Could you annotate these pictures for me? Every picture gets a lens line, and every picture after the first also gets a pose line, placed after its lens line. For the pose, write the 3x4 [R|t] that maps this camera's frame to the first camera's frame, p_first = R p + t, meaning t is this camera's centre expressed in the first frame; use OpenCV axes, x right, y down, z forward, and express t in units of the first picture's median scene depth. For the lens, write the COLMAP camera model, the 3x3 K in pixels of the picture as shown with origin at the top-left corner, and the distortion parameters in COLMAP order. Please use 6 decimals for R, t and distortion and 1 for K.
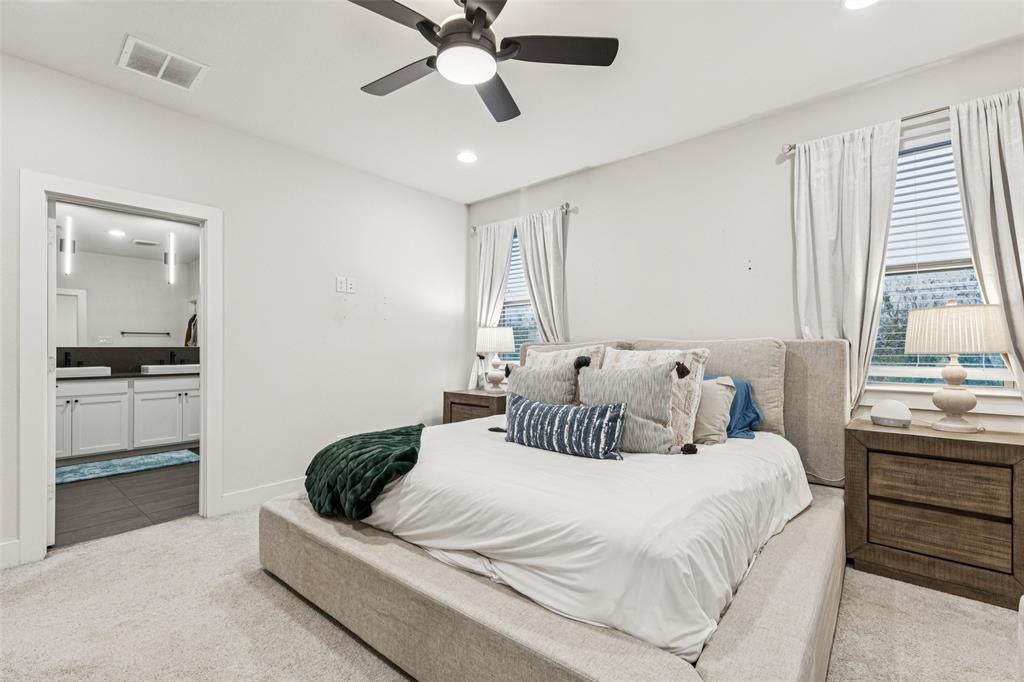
lens RADIAL K [[463.5, 0, 510.2], [0, 463.5, 340.3], [0, 0, 1]] dist [0.002949, 0.000129]
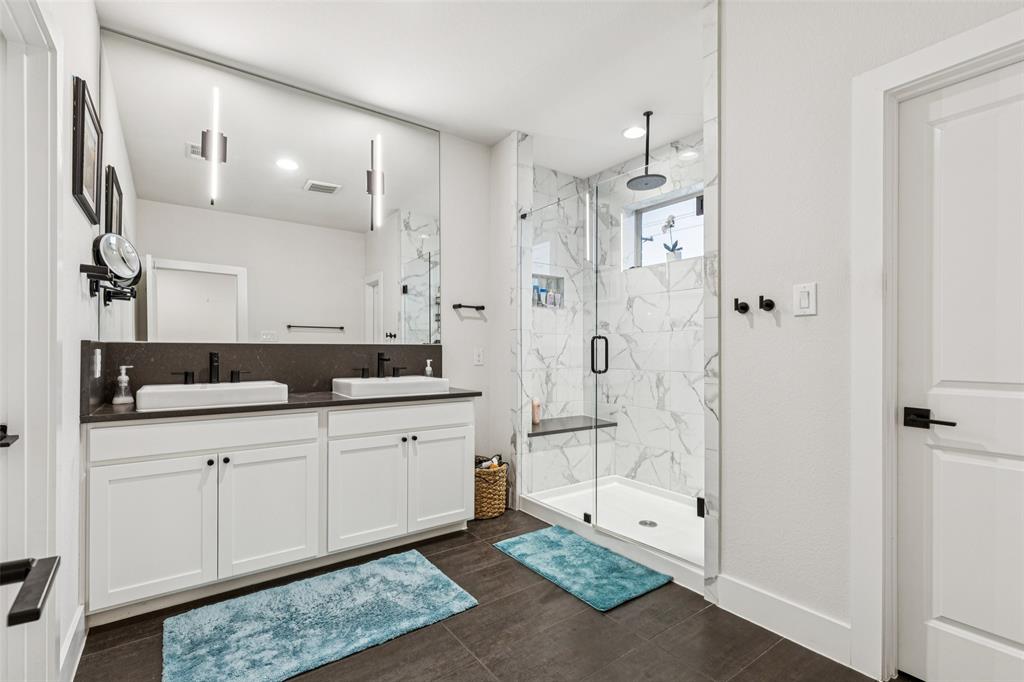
lens RADIAL K [[463.5, 0, 512.0], [0, 463.5, 346.5], [0, 0, 1]] dist [0.002949, 0.000129]
pose [[0.974874, 0.002616, -0.222740, -0.512918], [-0.000385, 0.999949, 0.010058, 0.013015], [0.222755, -0.009719, 0.974826, 0.568877]]
